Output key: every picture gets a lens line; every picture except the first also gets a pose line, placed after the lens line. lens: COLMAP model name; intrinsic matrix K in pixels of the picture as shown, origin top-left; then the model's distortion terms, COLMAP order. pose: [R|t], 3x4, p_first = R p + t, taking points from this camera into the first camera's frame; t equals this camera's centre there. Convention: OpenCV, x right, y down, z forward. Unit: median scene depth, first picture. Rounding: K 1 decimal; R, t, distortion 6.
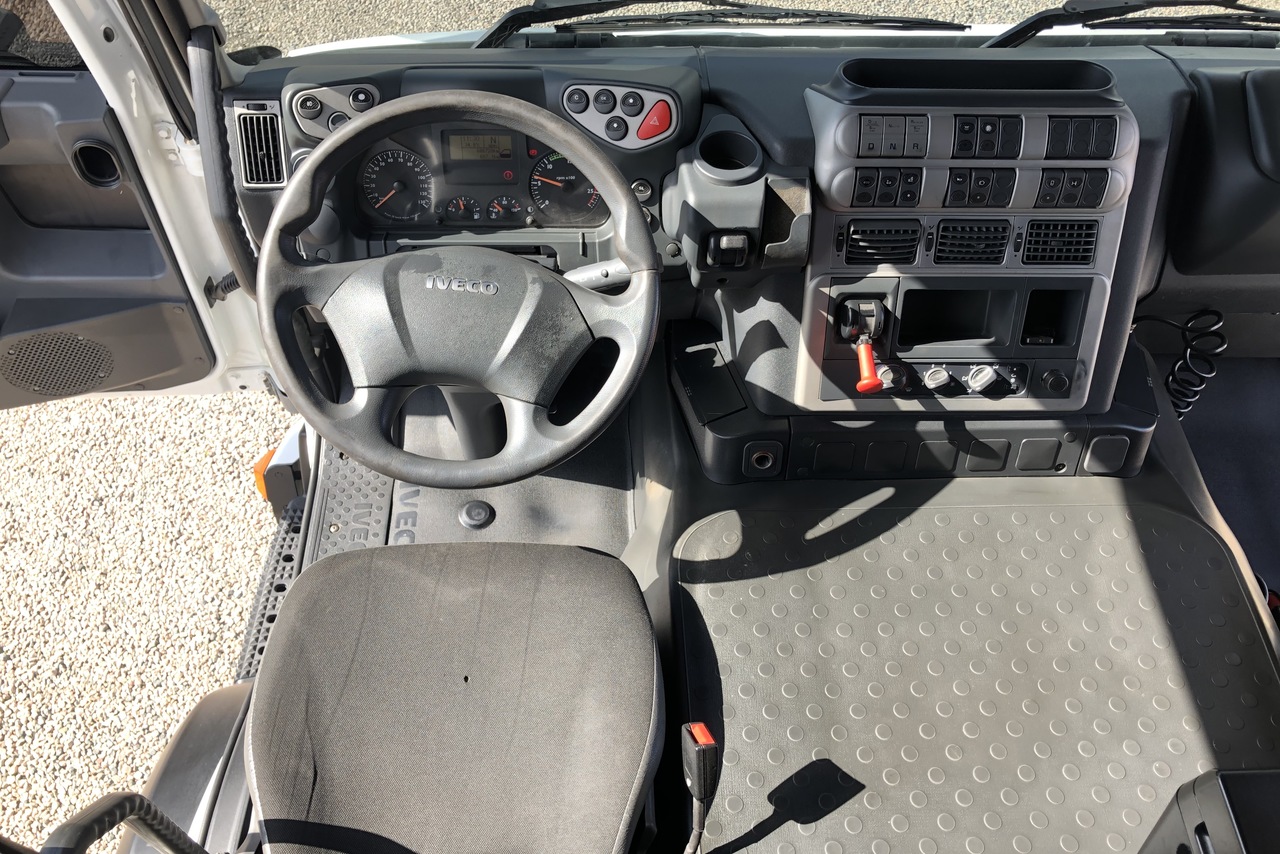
lens RADIAL K [[1034.0, 0, 640.0], [0, 1034.0, 427.0], [0, 0, 1]] dist [0.078966, -0.209705]
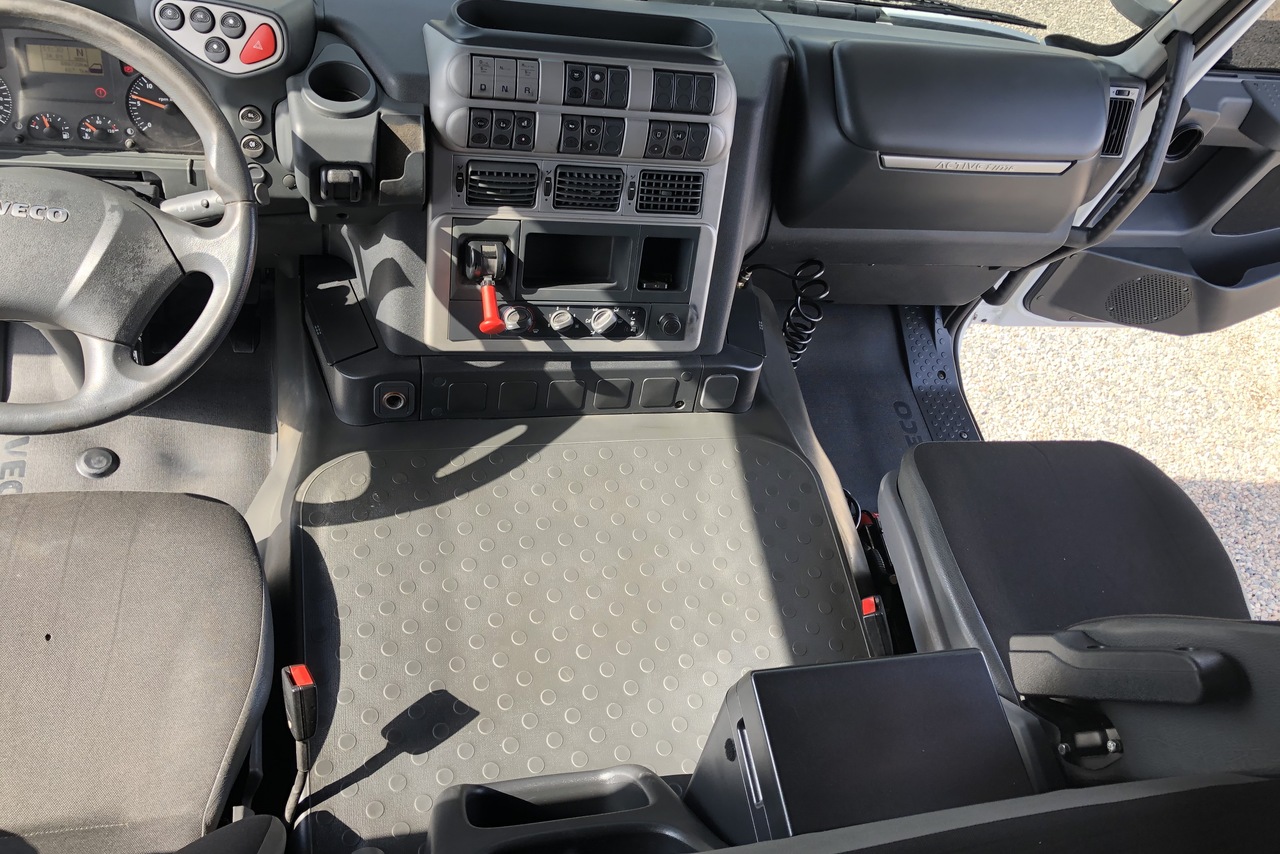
lens RADIAL K [[1034.0, 0, 640.0], [0, 1034.0, 427.0], [0, 0, 1]] dist [0.078966, -0.209705]
pose [[0.966175, -0.016083, 0.257387, 0.098019], [0.001637, 0.998416, 0.056239, 0.001866], [-0.257884, -0.053916, 0.964670, -0.025676]]
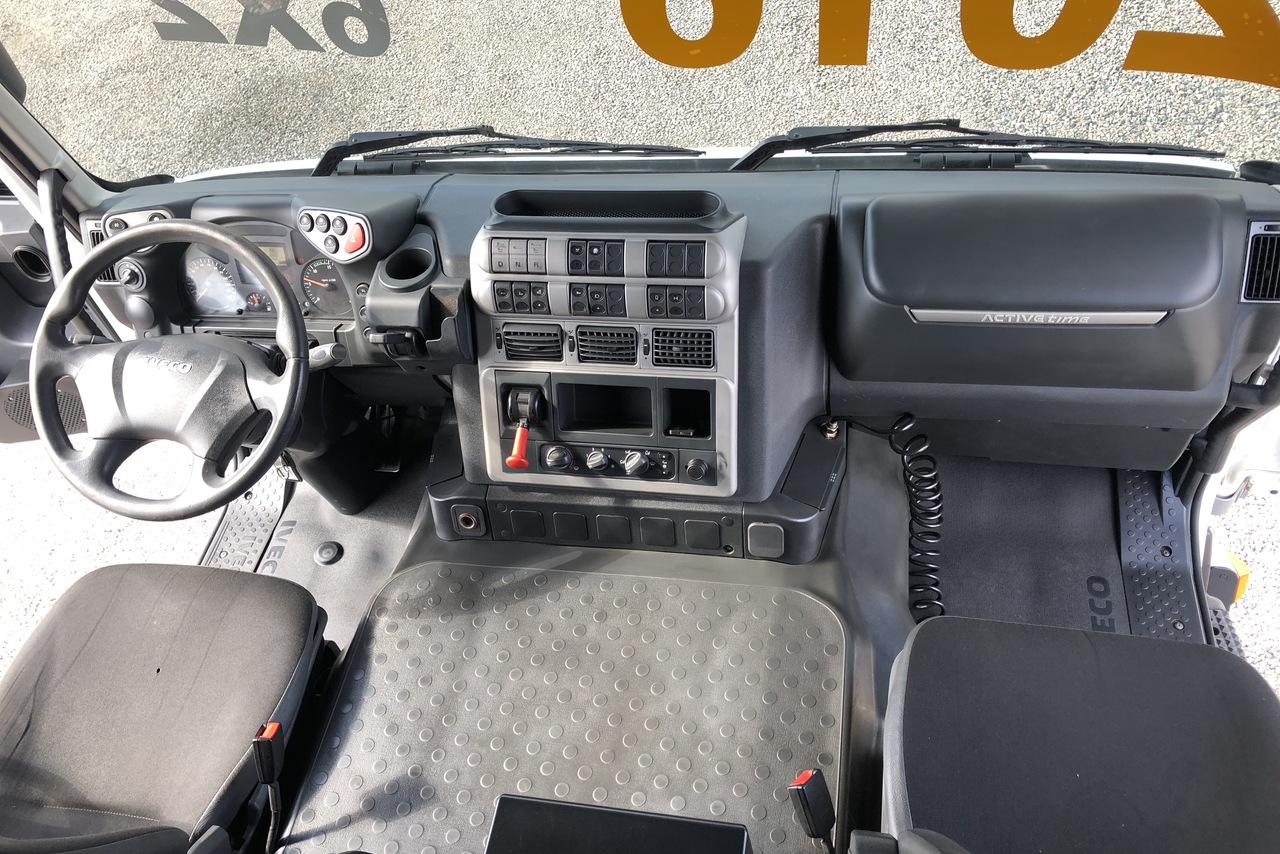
lens RADIAL K [[1034.0, 0, 640.0], [0, 1034.0, 427.0], [0, 0, 1]] dist [0.078966, -0.209705]
pose [[0.966115, 0.056035, -0.251956, 0.649875], [-0.072015, 0.995905, -0.054648, -0.026010], [0.247862, 0.070941, 0.966194, -0.100983]]
